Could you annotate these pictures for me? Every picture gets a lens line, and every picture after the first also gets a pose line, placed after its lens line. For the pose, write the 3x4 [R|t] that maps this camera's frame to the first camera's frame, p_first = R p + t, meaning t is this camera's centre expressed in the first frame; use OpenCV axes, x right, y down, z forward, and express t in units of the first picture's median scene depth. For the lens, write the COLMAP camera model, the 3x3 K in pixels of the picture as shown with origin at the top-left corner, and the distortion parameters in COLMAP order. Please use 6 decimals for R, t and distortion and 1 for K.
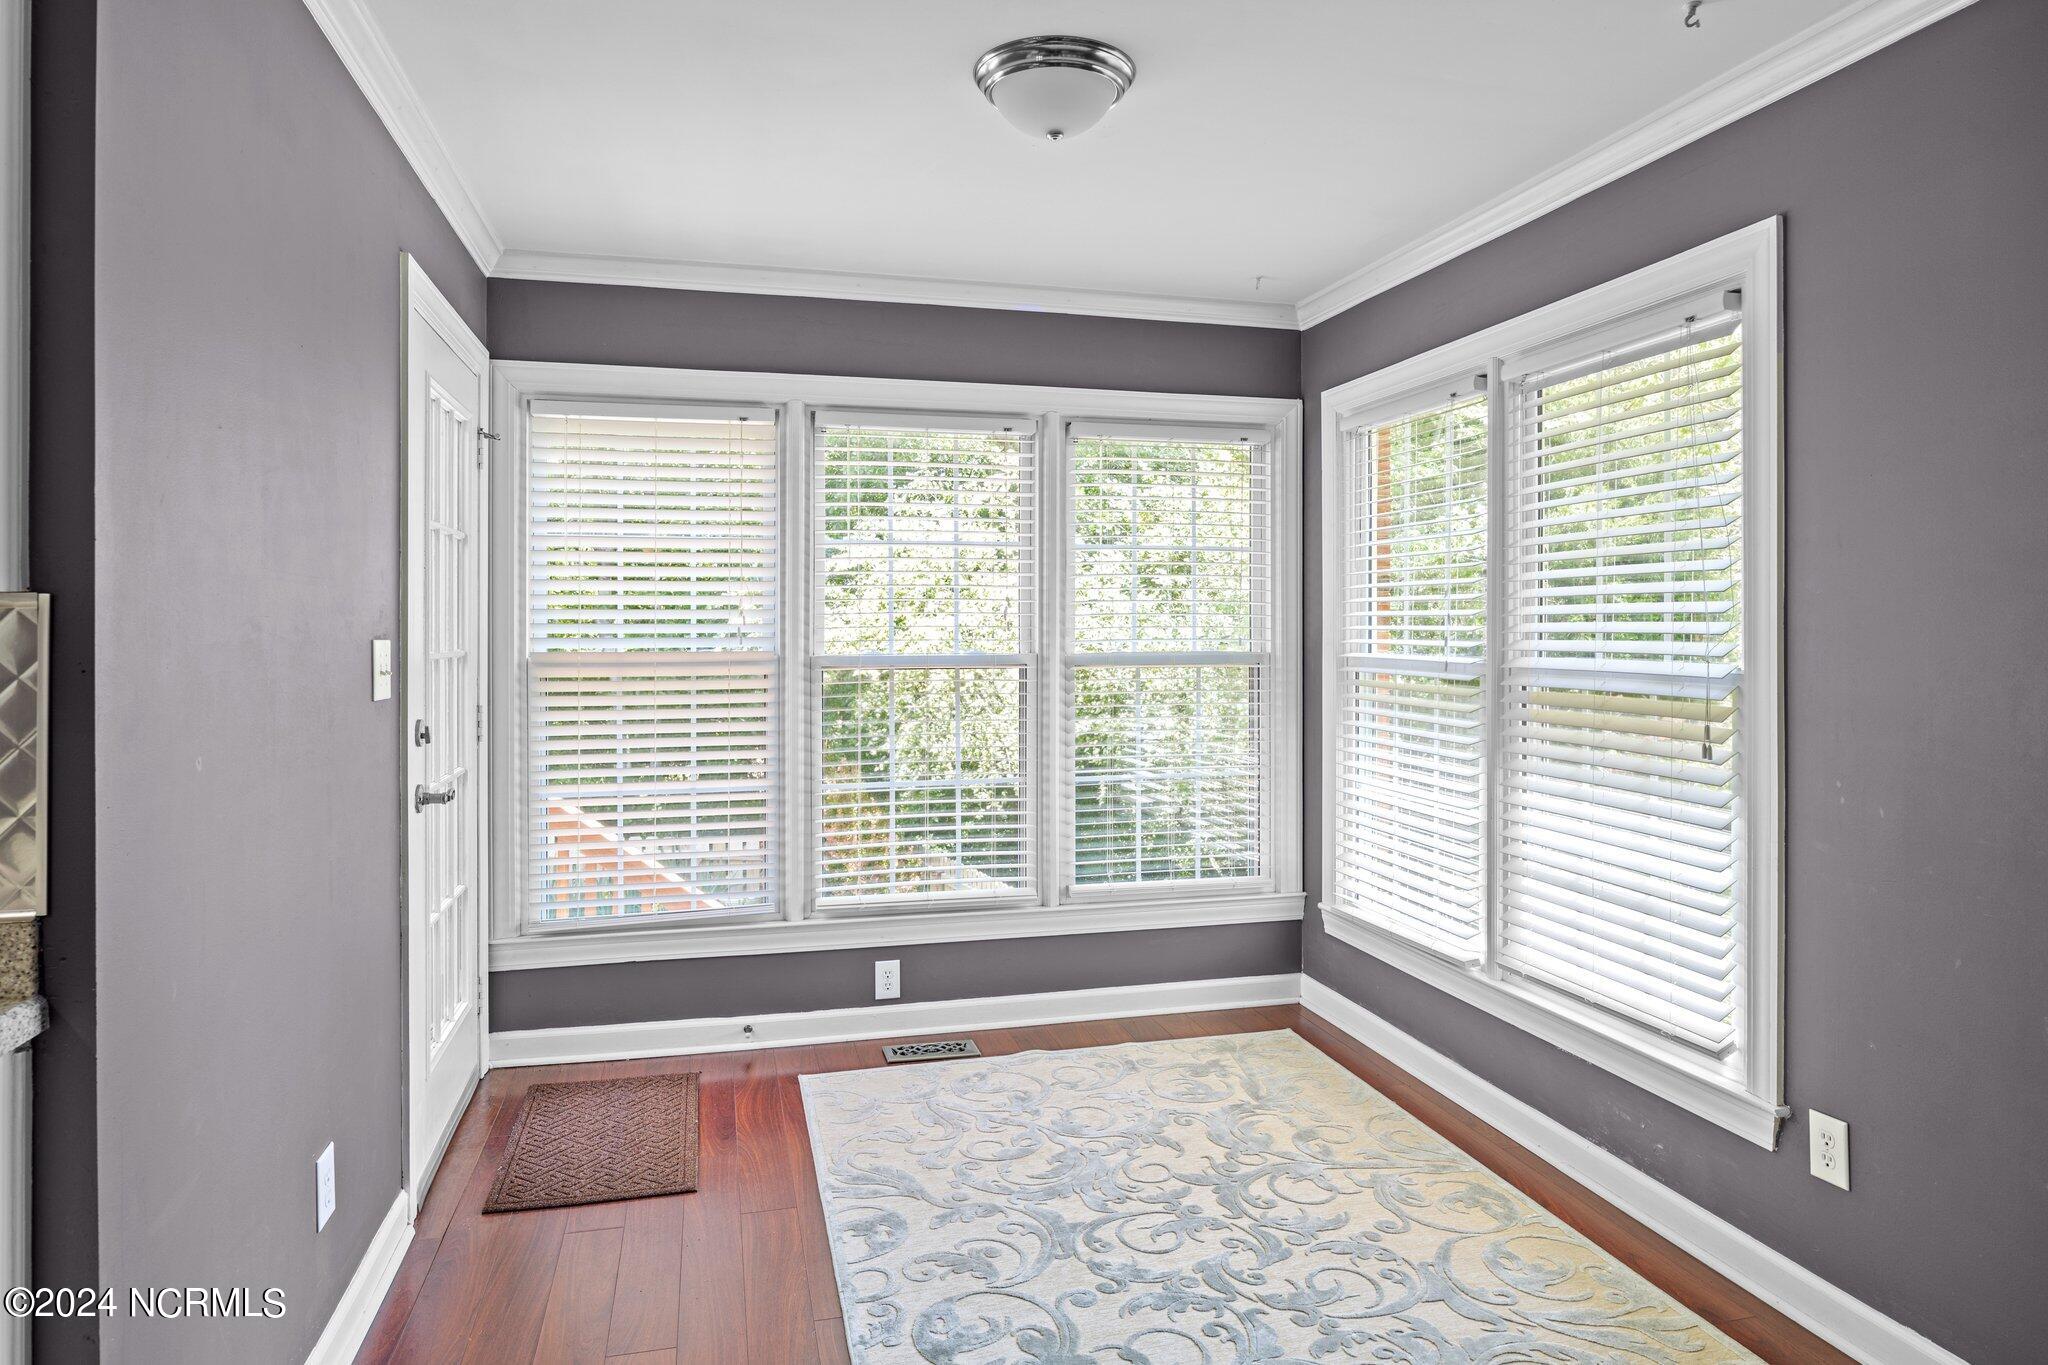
lens RADIAL K [[1222.4, 0, 1026.2], [0, 1222.4, 625.7], [0, 0, 1]] dist [-0.000222, -0.000096]
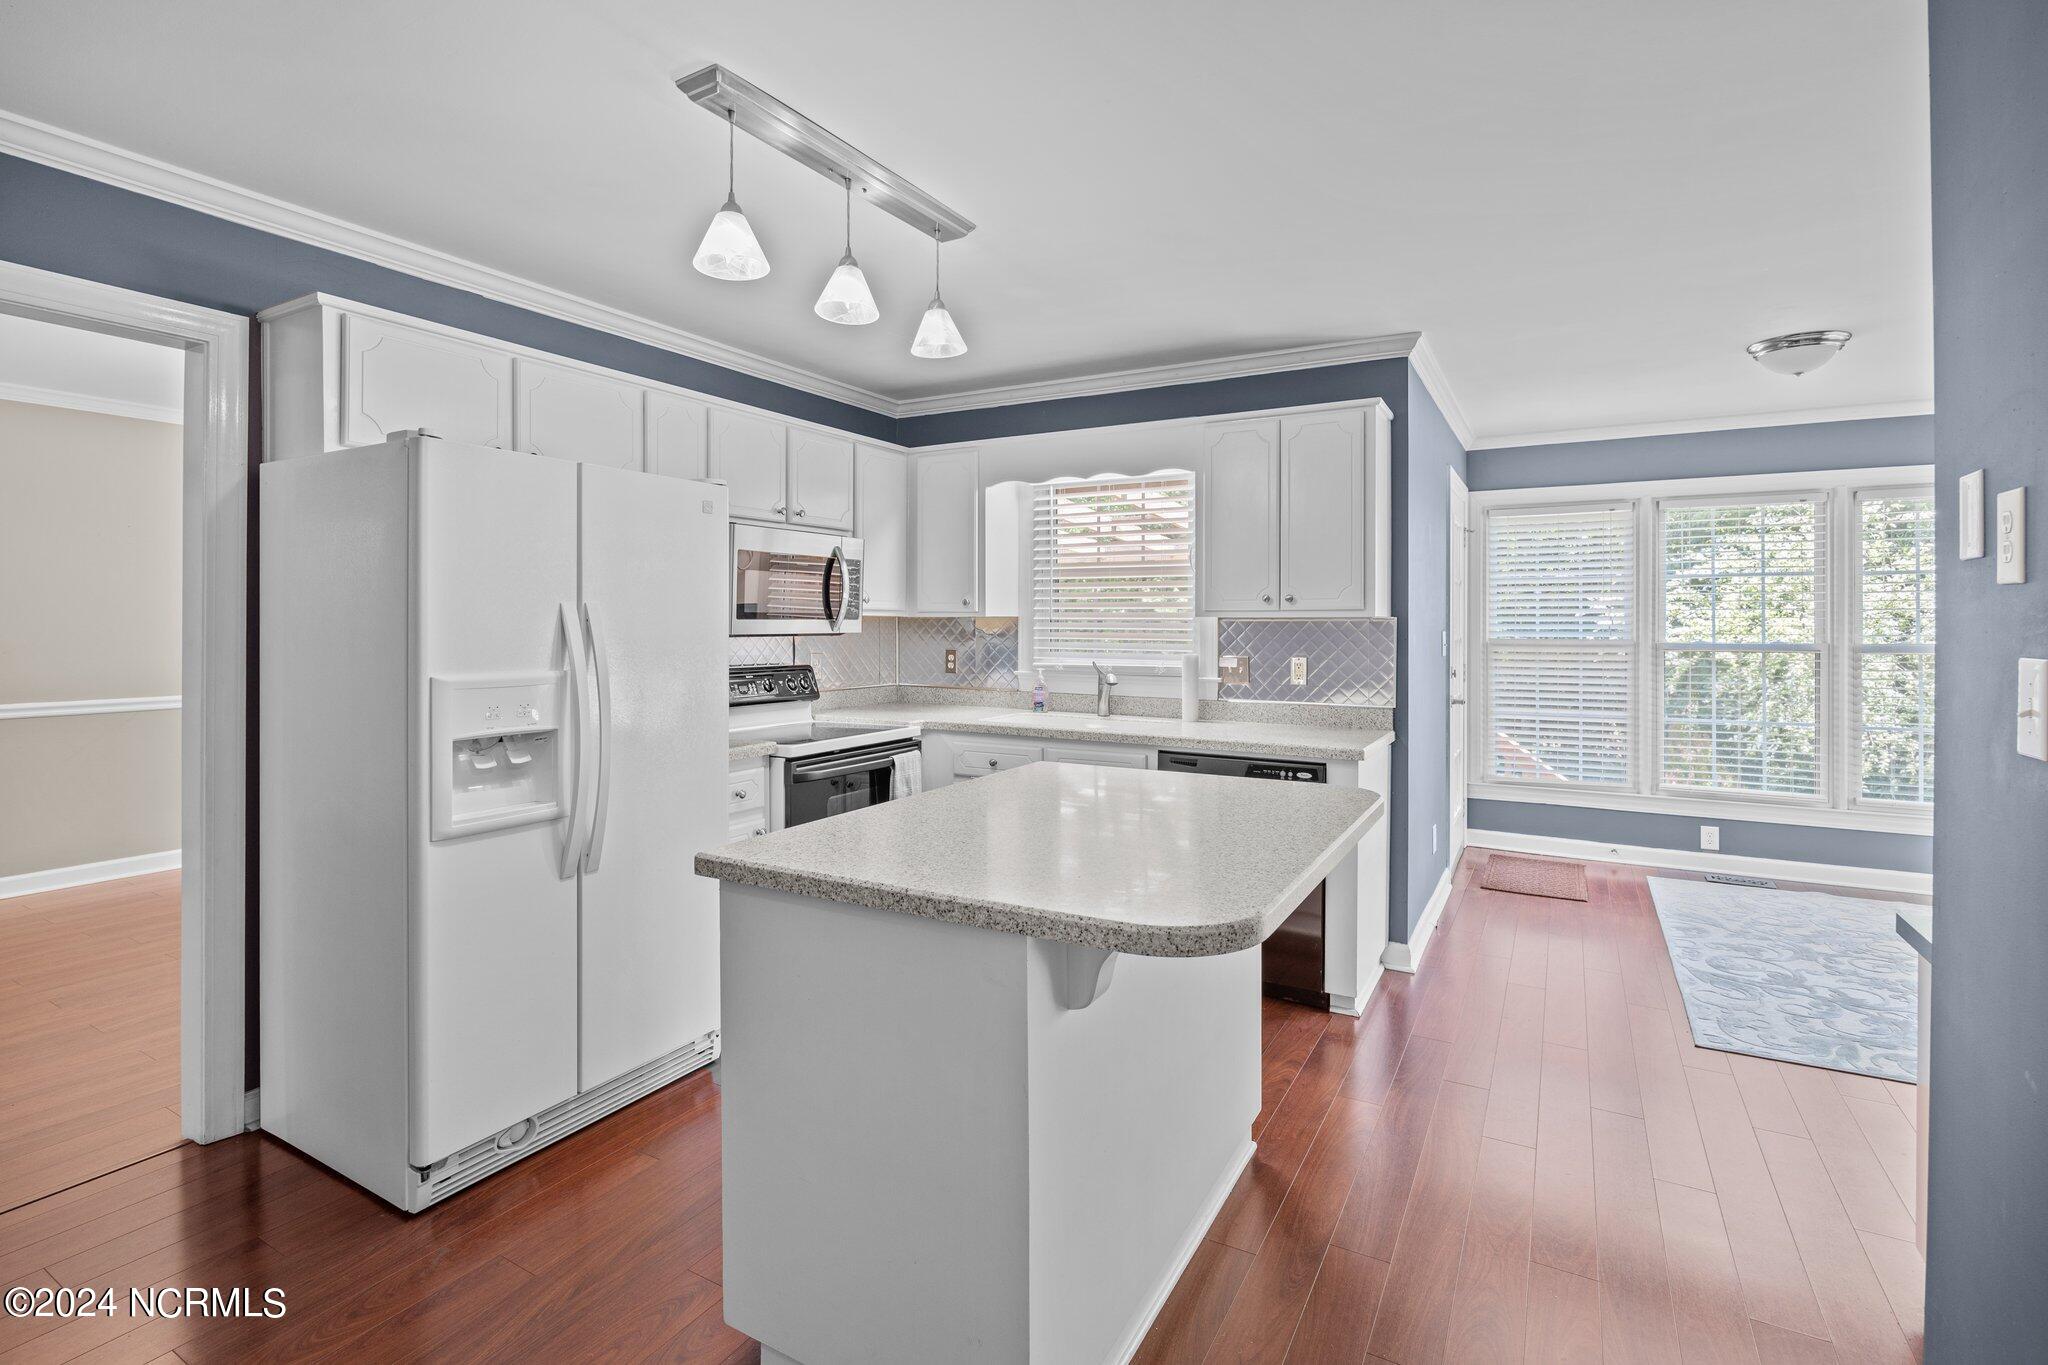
lens RADIAL K [[961.8, 0, 1027.8], [0, 961.8, 623.1], [0, 0, 1]] dist [-0.001678, 0.000107]
pose [[0.722944, 0.001001, -0.690906, 0.123047], [-0.000853, 0.999999, 0.000556, -0.003243], [0.690906, 0.000188, 0.722944, -0.609936]]
